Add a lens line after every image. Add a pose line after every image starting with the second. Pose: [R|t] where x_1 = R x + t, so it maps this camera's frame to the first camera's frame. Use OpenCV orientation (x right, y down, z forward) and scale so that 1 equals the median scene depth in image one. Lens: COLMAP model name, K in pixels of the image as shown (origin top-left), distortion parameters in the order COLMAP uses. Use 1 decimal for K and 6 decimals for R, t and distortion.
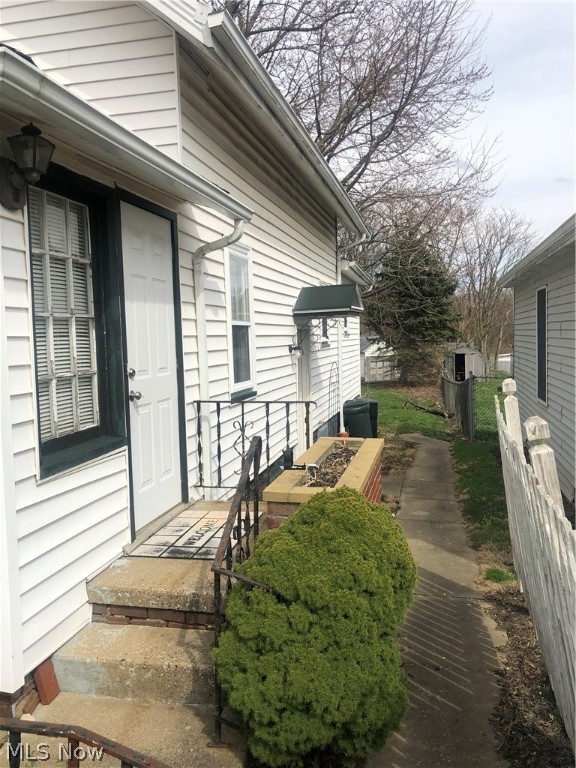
lens RADIAL K [[626.1, 0, 289.7], [0, 626.1, 383.5], [0, 0, 1]] dist [0.009119, 0.007862]
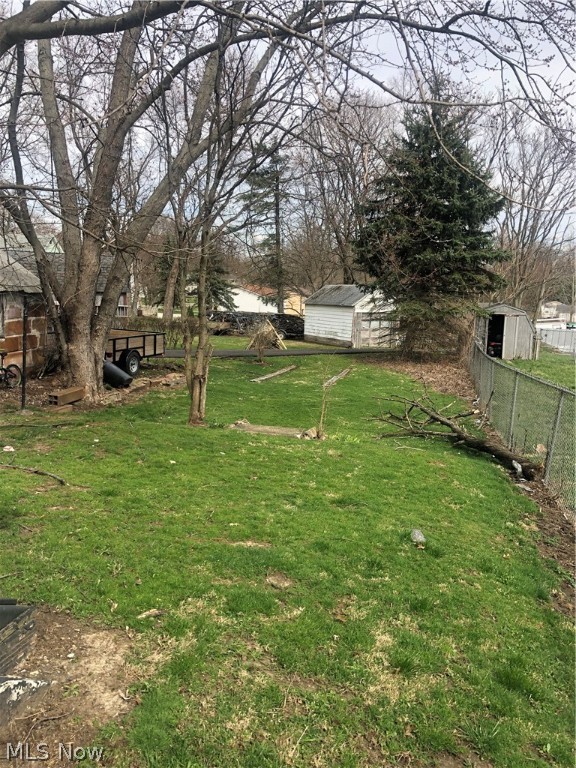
lens RADIAL K [[626.1, 0, 287.0], [0, 626.1, 383.6], [0, 0, 1]] dist [0.009119, 0.007862]
pose [[0.998626, 0.052295, -0.003358, 0.060740], [-0.051925, 0.996120, 0.071061, -0.011108], [0.007061, -0.070789, 0.997466, 0.347230]]
